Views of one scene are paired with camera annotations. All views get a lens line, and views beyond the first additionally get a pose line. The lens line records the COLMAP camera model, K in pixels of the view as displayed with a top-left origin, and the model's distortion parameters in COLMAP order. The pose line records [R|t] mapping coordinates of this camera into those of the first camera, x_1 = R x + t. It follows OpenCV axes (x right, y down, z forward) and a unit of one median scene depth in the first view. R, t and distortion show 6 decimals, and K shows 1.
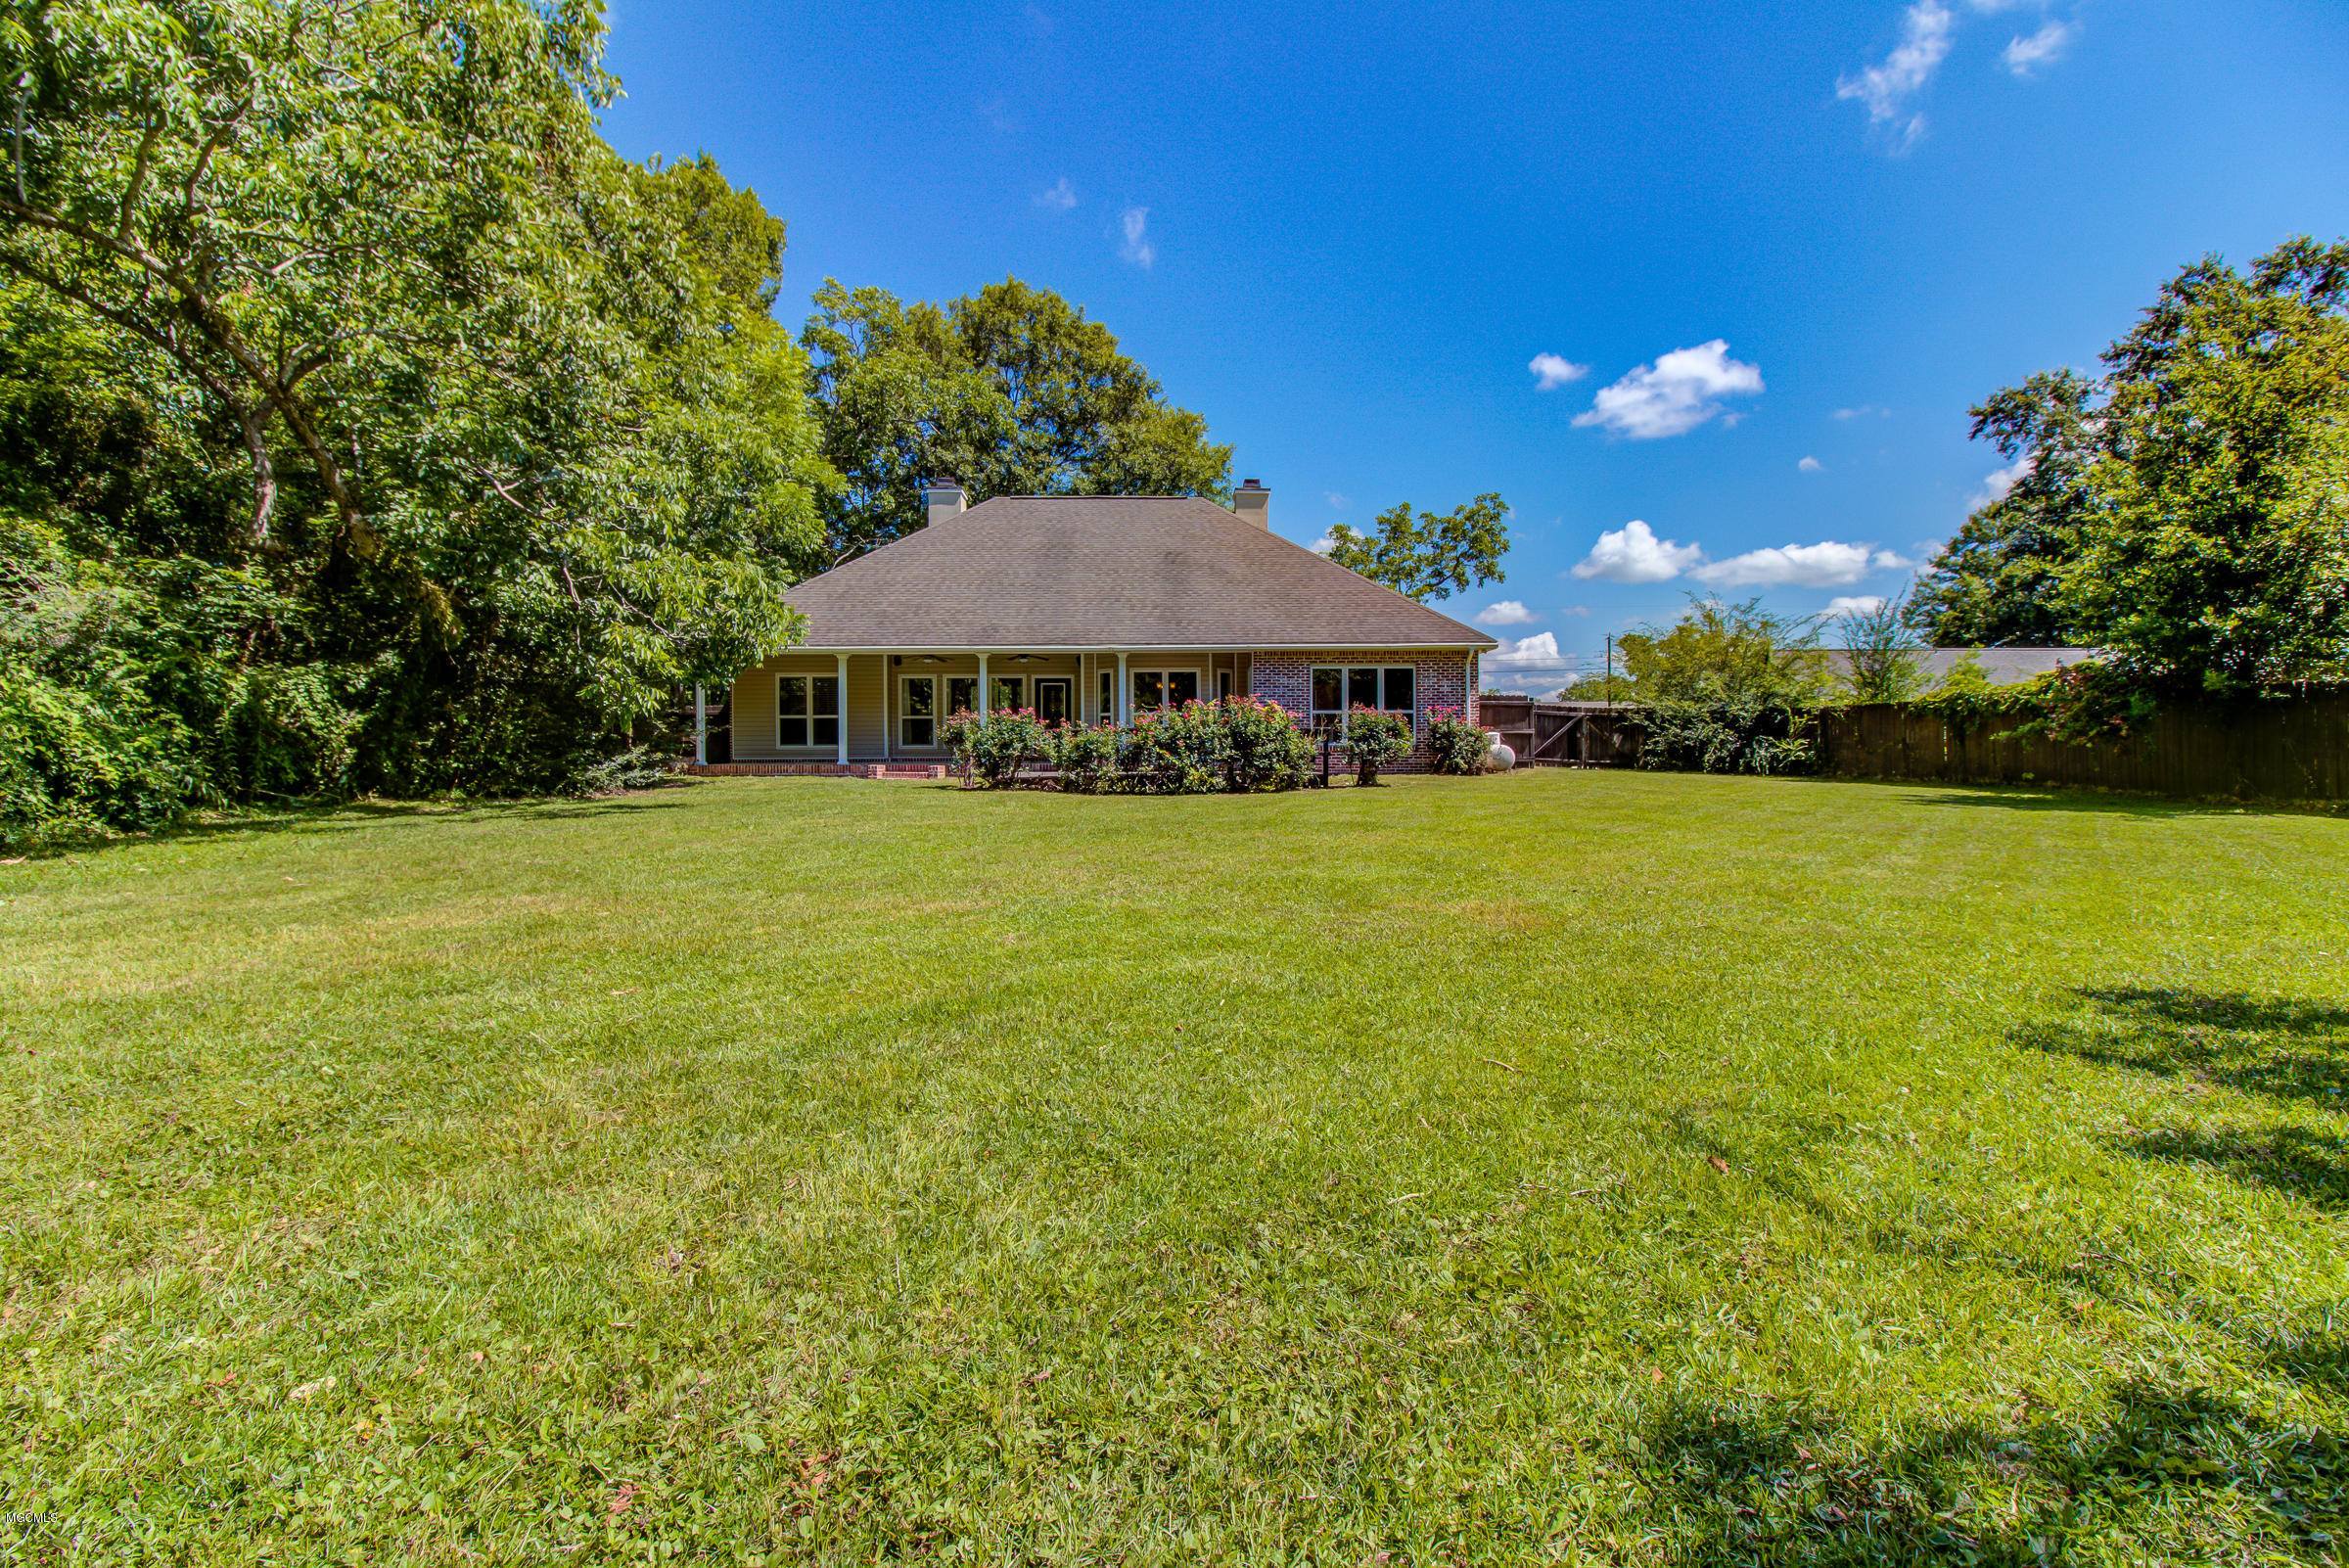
lens RADIAL K [[1087.1, 0, 1173.4], [0, 1087.1, 782.1], [0, 0, 1]] dist [0.000918, -0.000314]
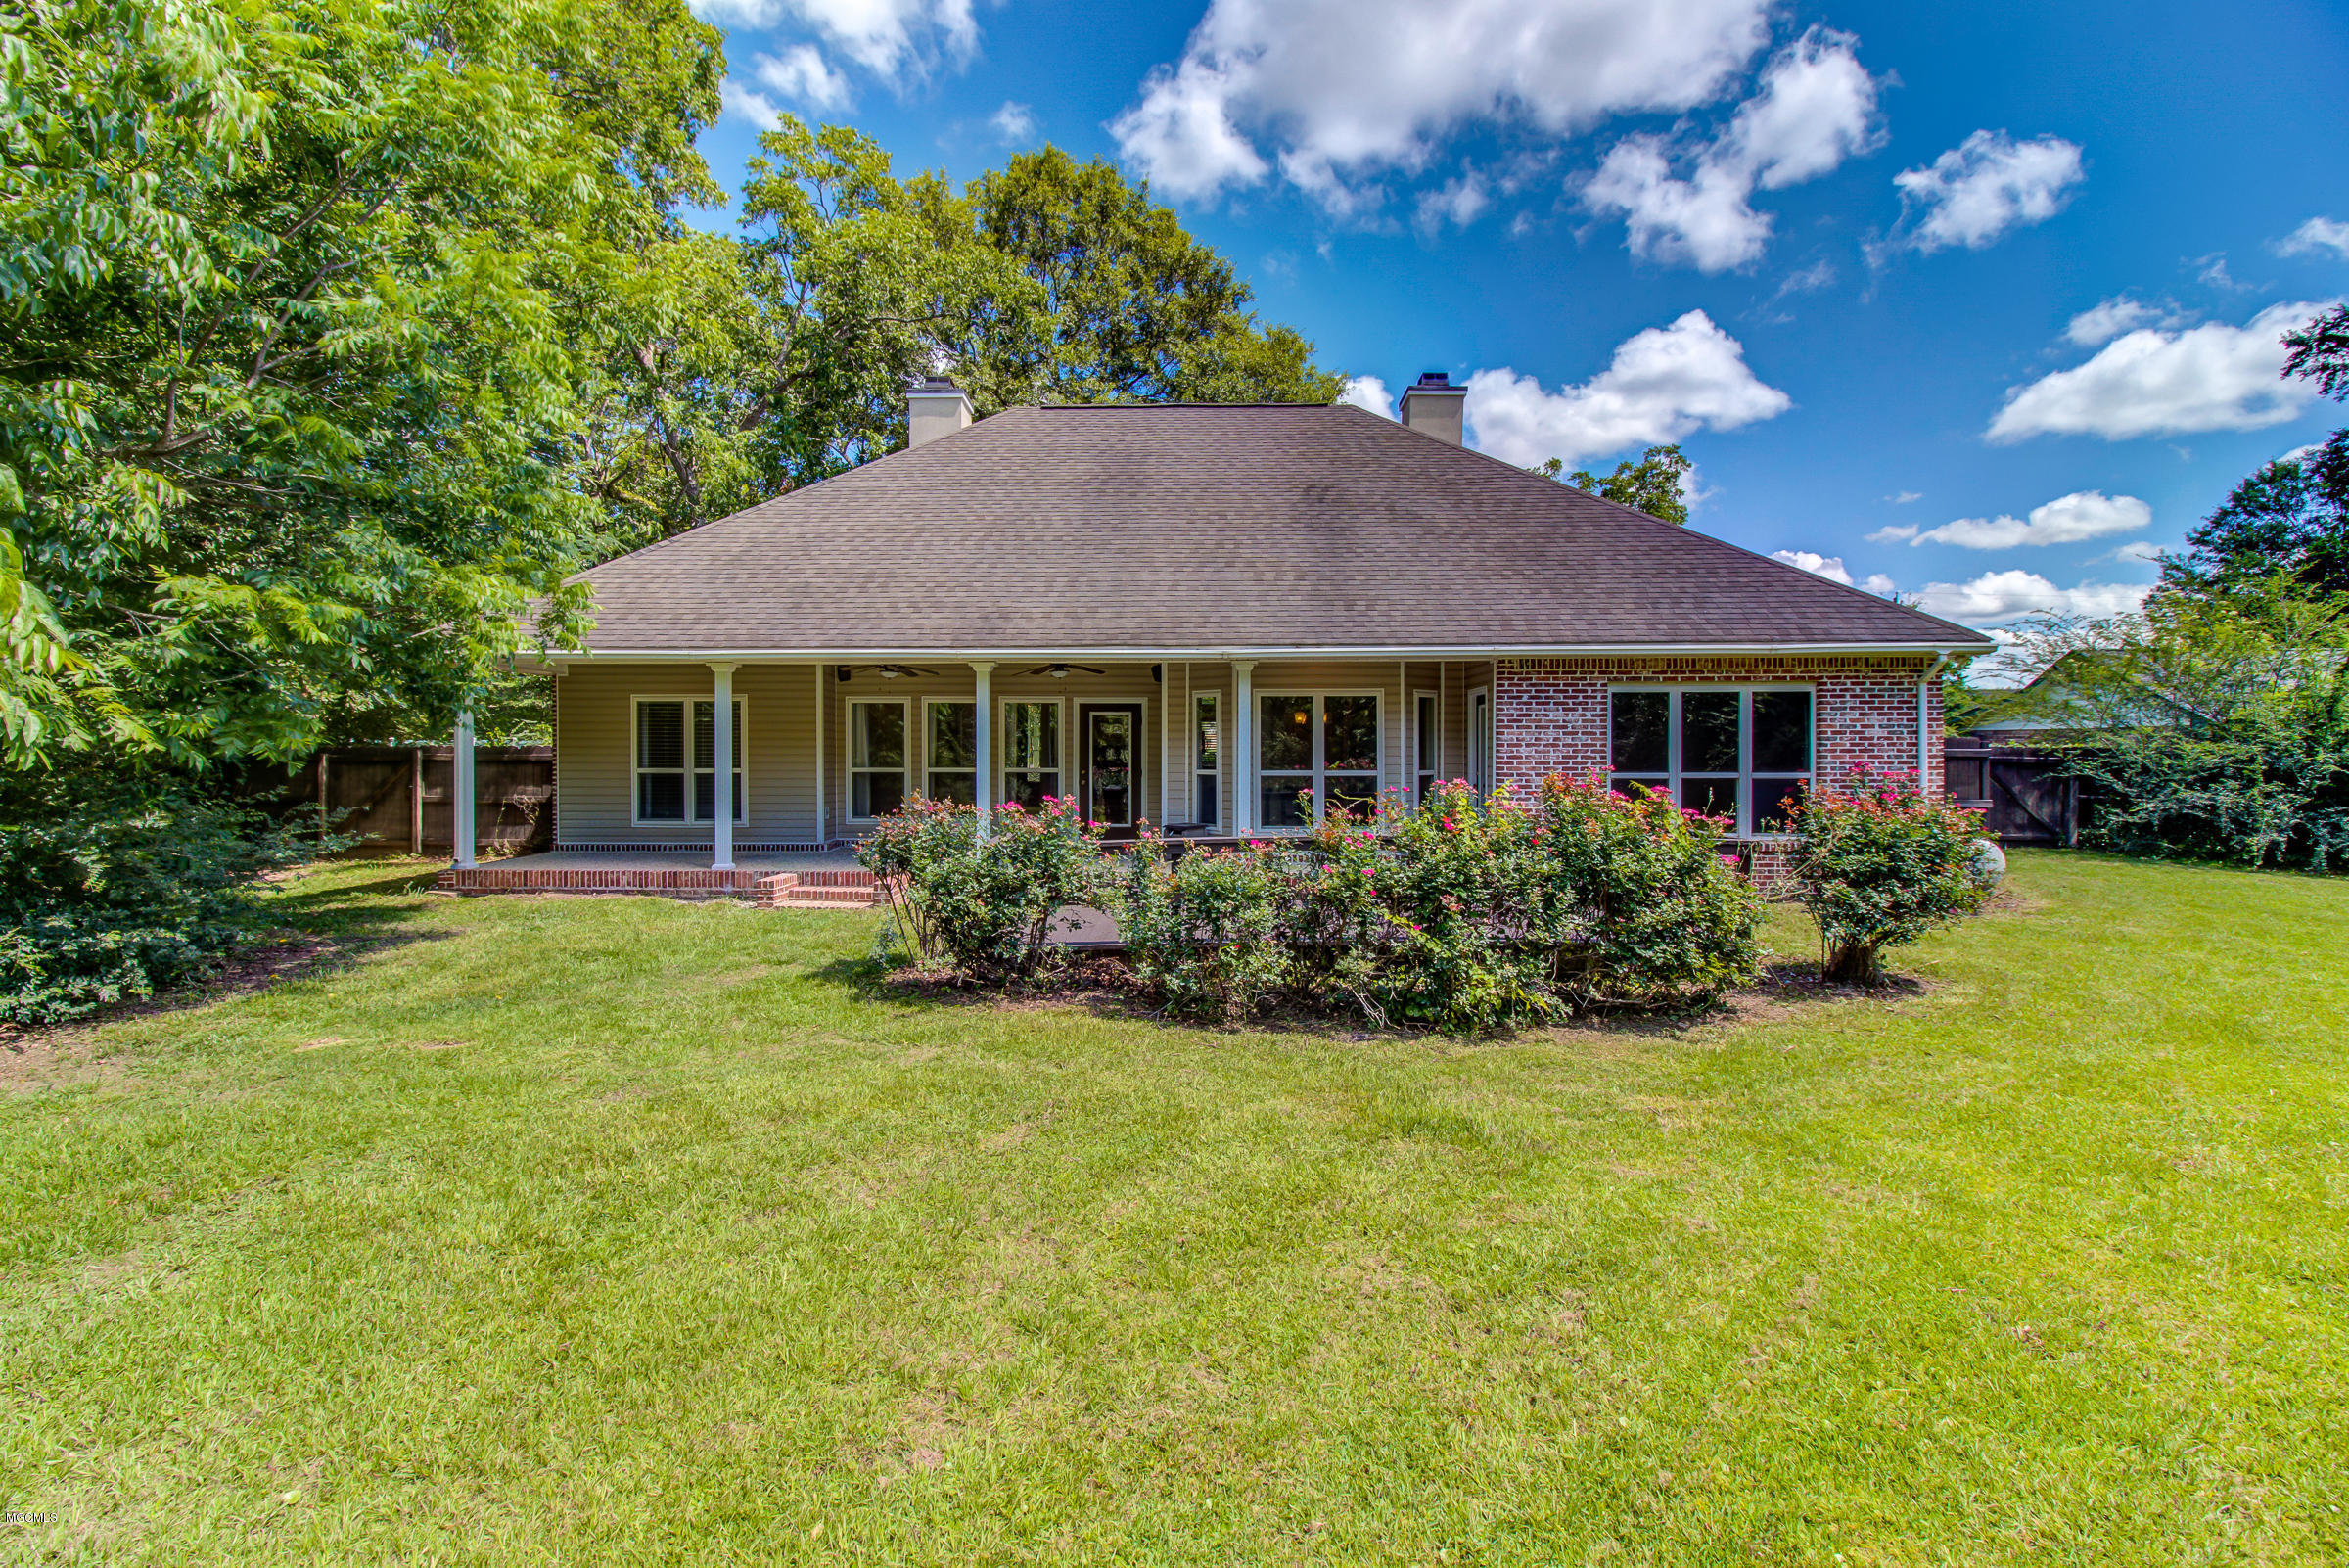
lens RADIAL K [[1087.1, 0, 1176.1], [0, 1087.1, 783.2], [0, 0, 1]] dist [0.000918, -0.000314]
pose [[0.999248, 0.004135, -0.038544, -0.054711], [-0.003970, 0.999983, 0.004349, -0.056890], [0.038562, -0.004192, 0.999247, 0.433264]]
